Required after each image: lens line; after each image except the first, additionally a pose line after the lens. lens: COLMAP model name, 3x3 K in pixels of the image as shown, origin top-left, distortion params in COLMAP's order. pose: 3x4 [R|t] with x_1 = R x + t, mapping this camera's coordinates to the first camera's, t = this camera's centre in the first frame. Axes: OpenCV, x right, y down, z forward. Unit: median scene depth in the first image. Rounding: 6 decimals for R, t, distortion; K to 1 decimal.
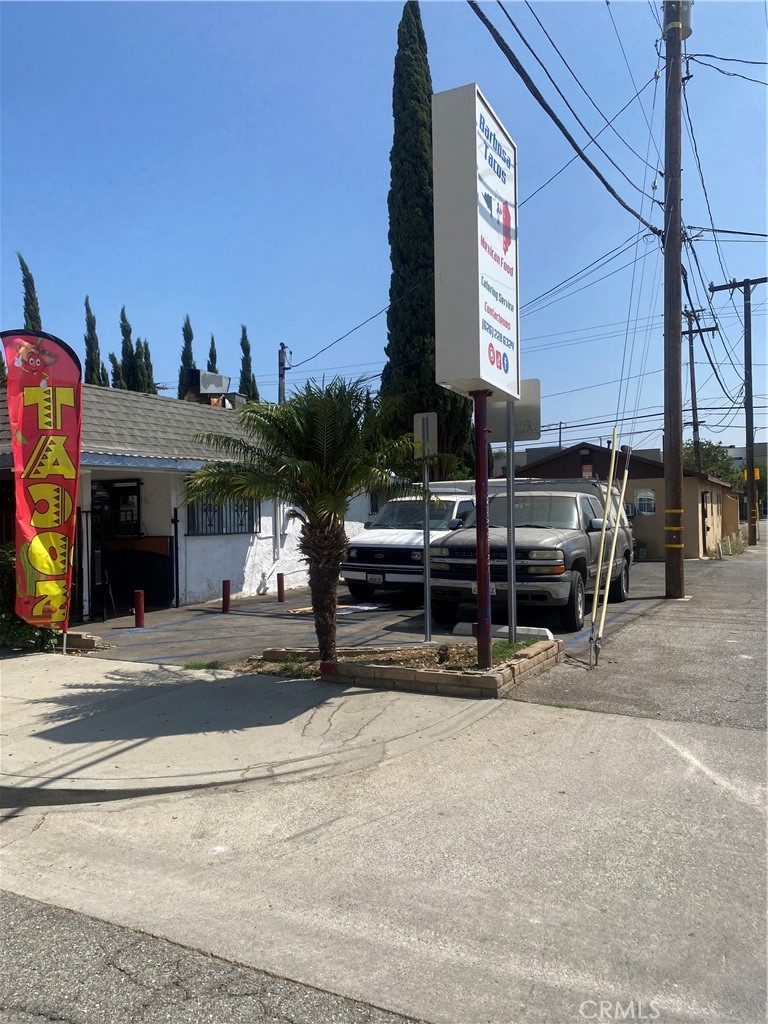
lens RADIAL K [[801.4, 0, 379.1], [0, 801.4, 508.8], [0, 0, 1]] dist [0.016856, -0.002855]
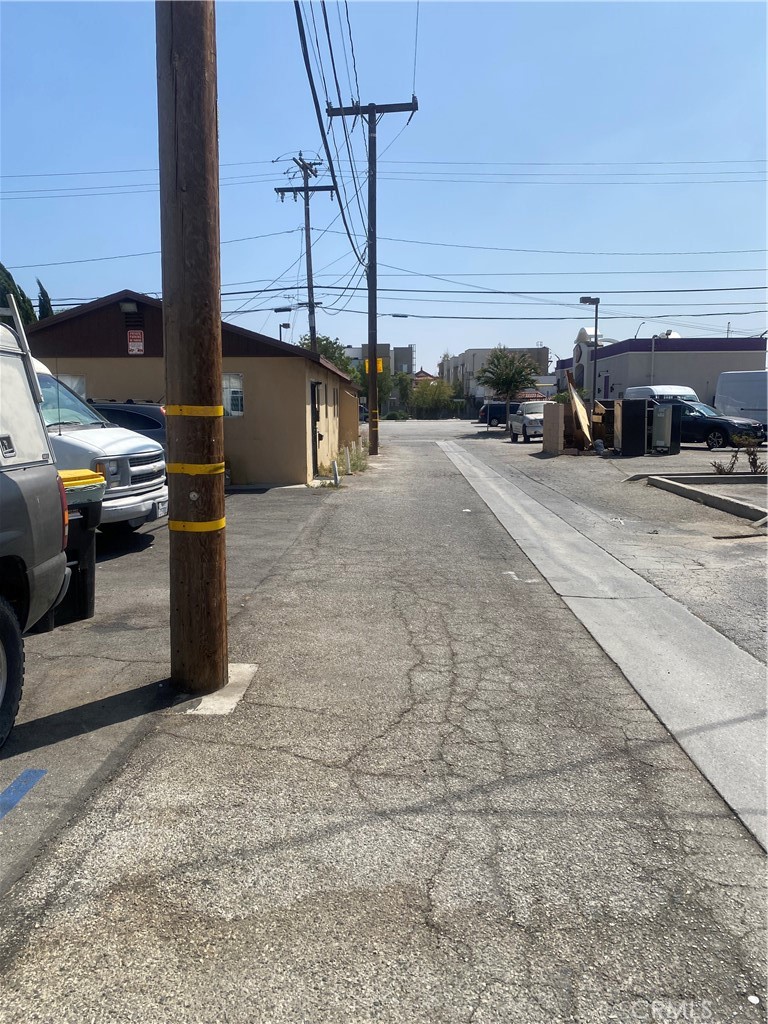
lens RADIAL K [[793.8, 0, 384.0], [0, 793.8, 512.0], [0, 0, 1]] dist [0.034876, -0.004839]
pose [[0.896290, -0.039037, 0.441748, 0.157246], [-0.019904, 0.991573, 0.128009, 0.000389], [-0.443022, -0.123526, 0.887960, 0.368955]]
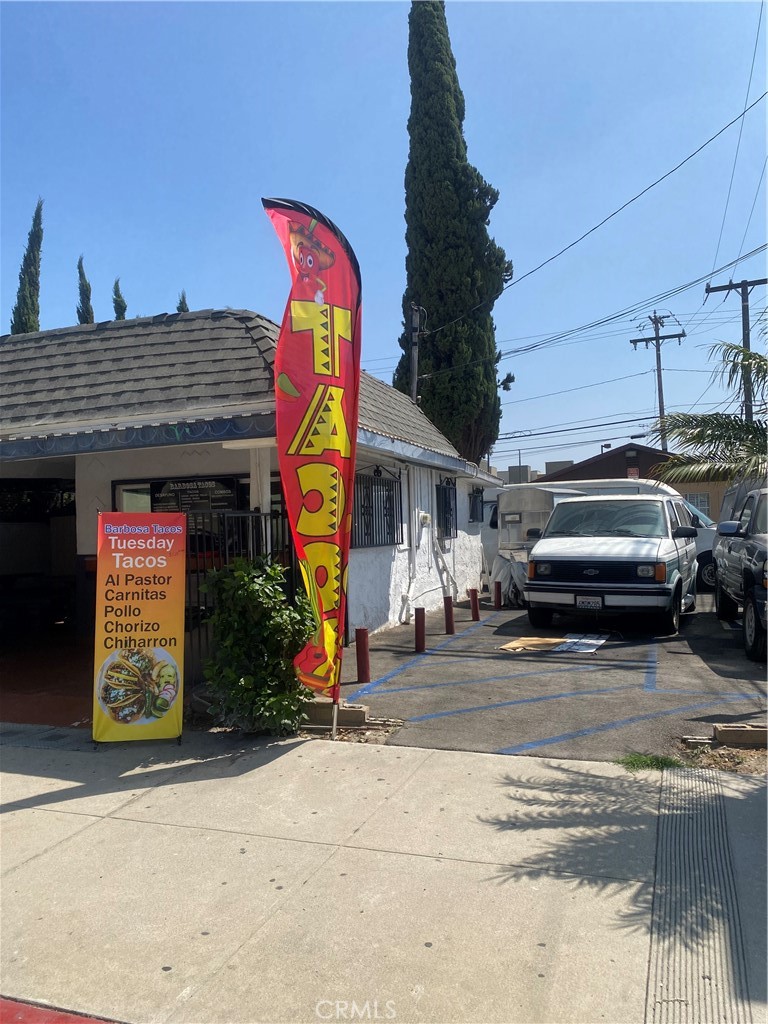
lens RADIAL K [[793.8, 0, 384.0], [0, 793.8, 512.0], [0, 0, 1]] dist [0.034876, -0.004839]
pose [[0.990489, -0.004987, 0.137499, -0.149875], [0.006424, 0.999929, -0.010008, 0.003665], [-0.137439, 0.010796, 0.990451, 0.133466]]
